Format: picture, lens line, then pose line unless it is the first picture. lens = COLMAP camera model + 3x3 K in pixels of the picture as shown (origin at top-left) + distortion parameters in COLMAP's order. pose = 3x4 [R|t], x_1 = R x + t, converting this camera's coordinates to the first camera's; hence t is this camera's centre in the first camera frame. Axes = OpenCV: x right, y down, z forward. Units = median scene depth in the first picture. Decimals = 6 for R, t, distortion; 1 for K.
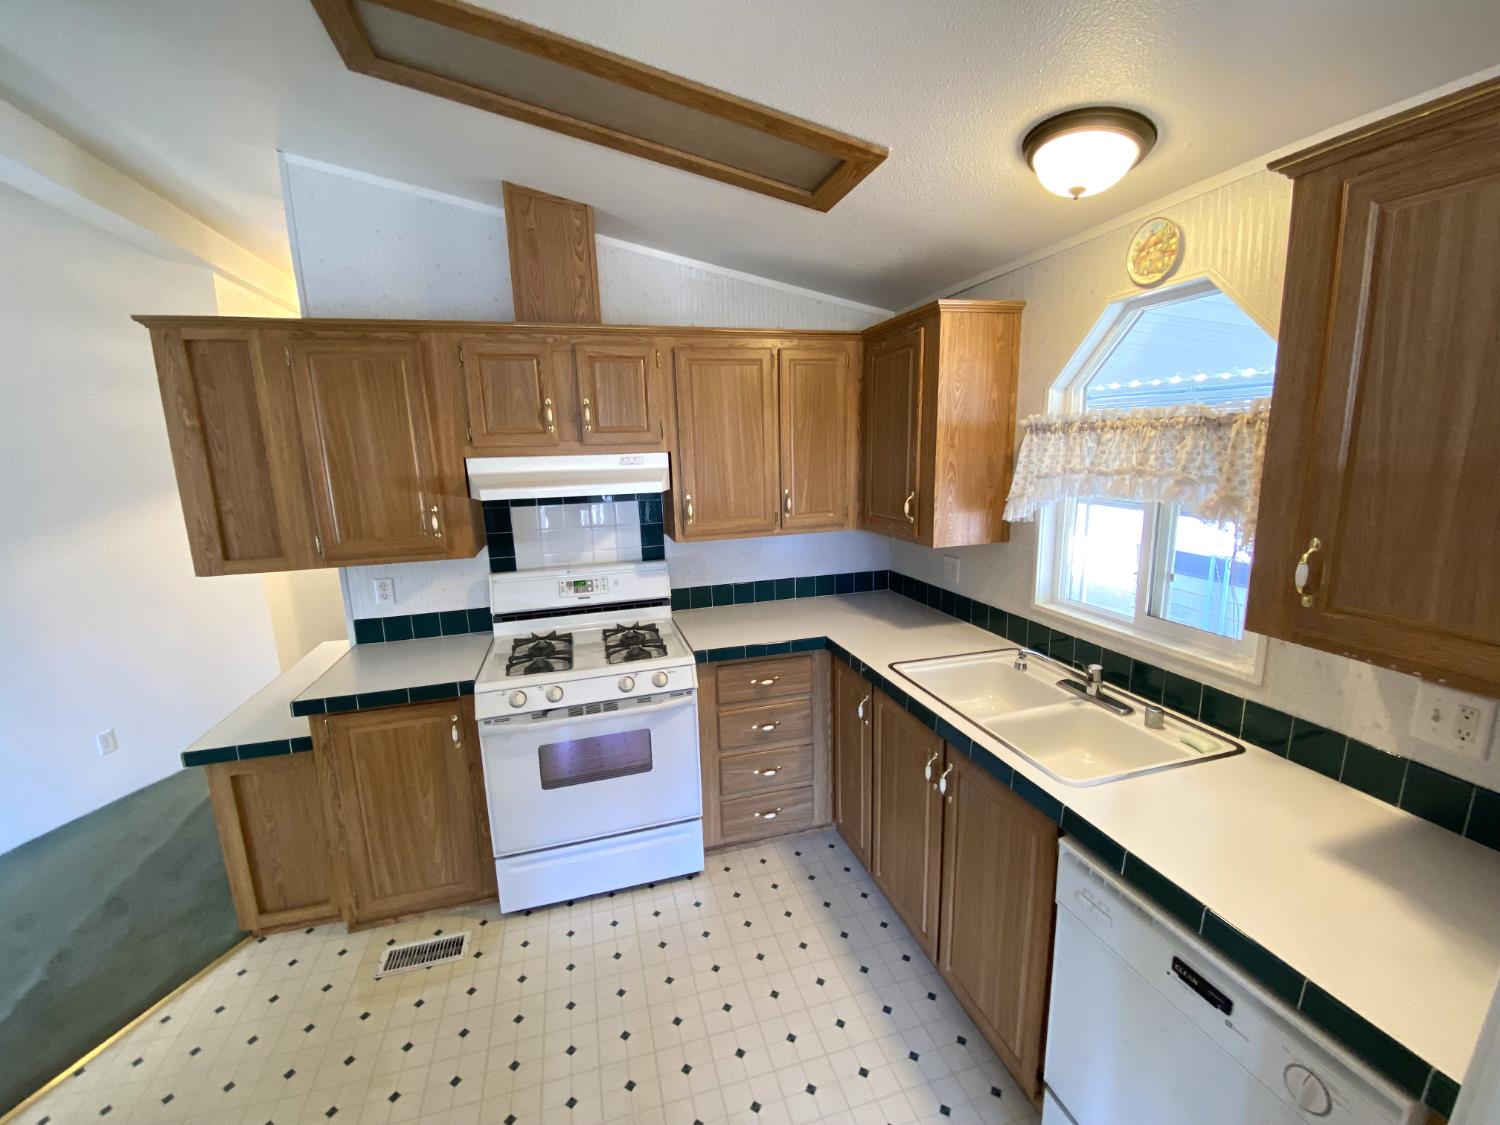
lens RADIAL K [[601.7, 0, 750.0], [0, 601.7, 562.5], [0, 0, 1]] dist [0.026984, -0.026972]
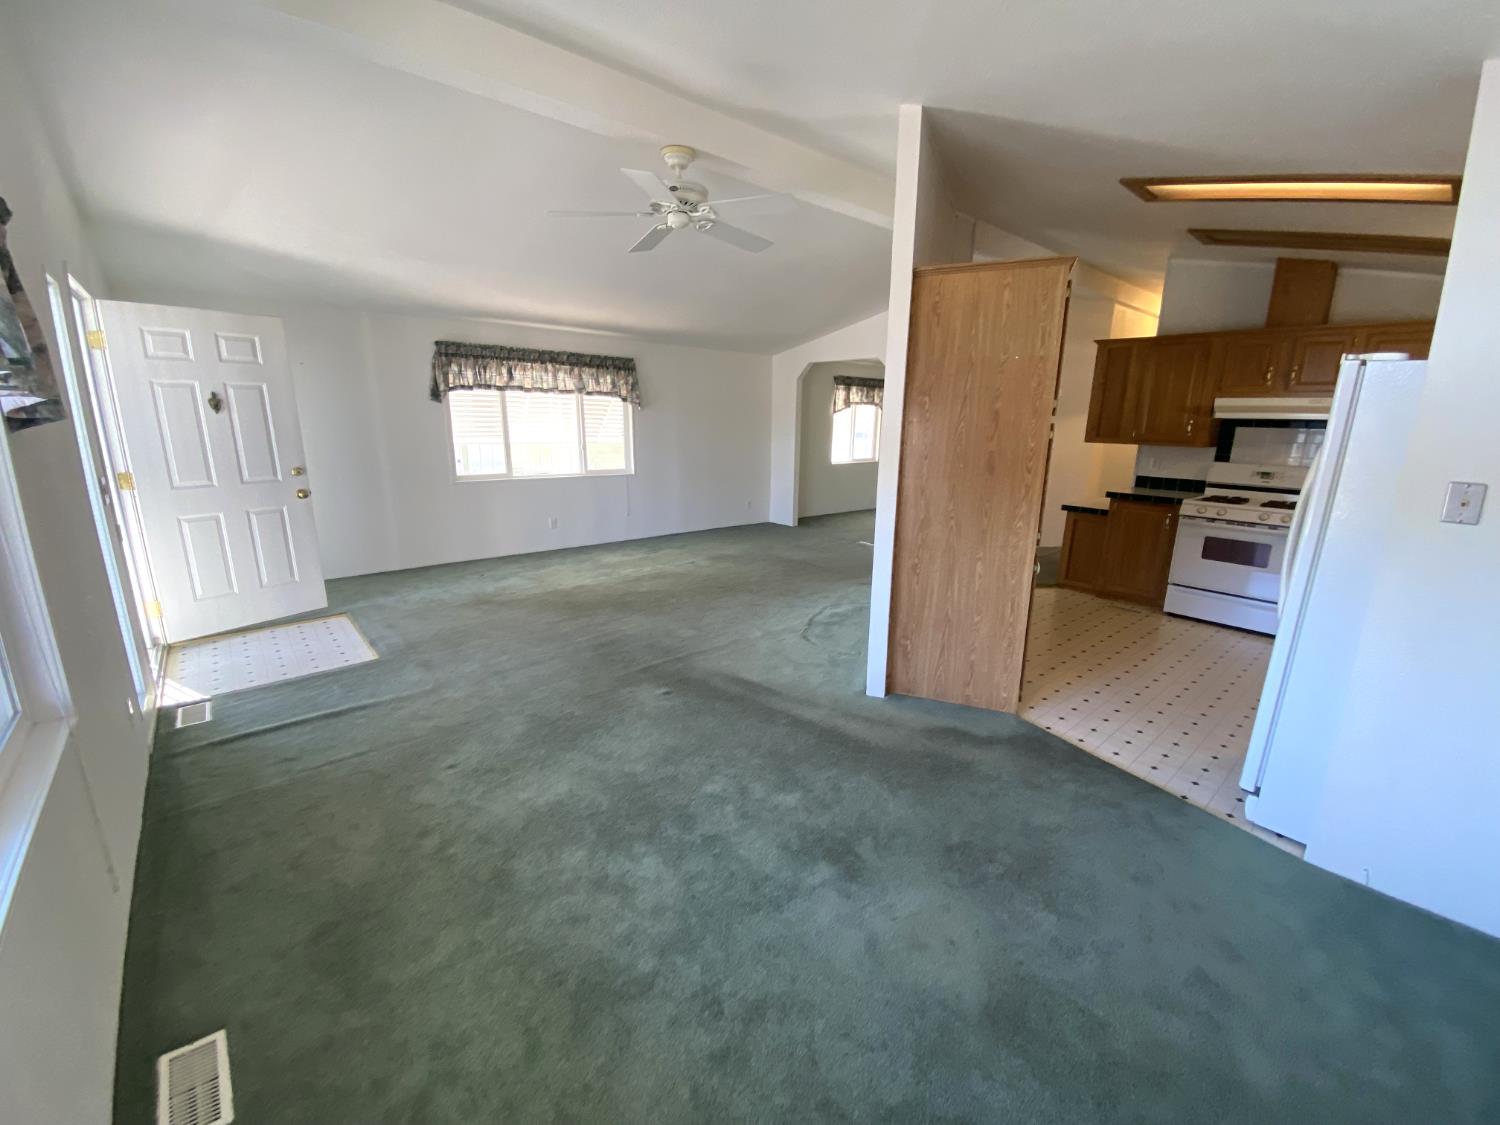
lens RADIAL K [[601.7, 0, 750.0], [0, 601.7, 562.5], [0, 0, 1]] dist [0.026984, -0.026972]
pose [[0.419870, 0.250468, -0.872339, 0.823426], [-0.189734, 0.964151, 0.185508, 0.294003], [0.887531, 0.087623, 0.452340, -1.319693]]
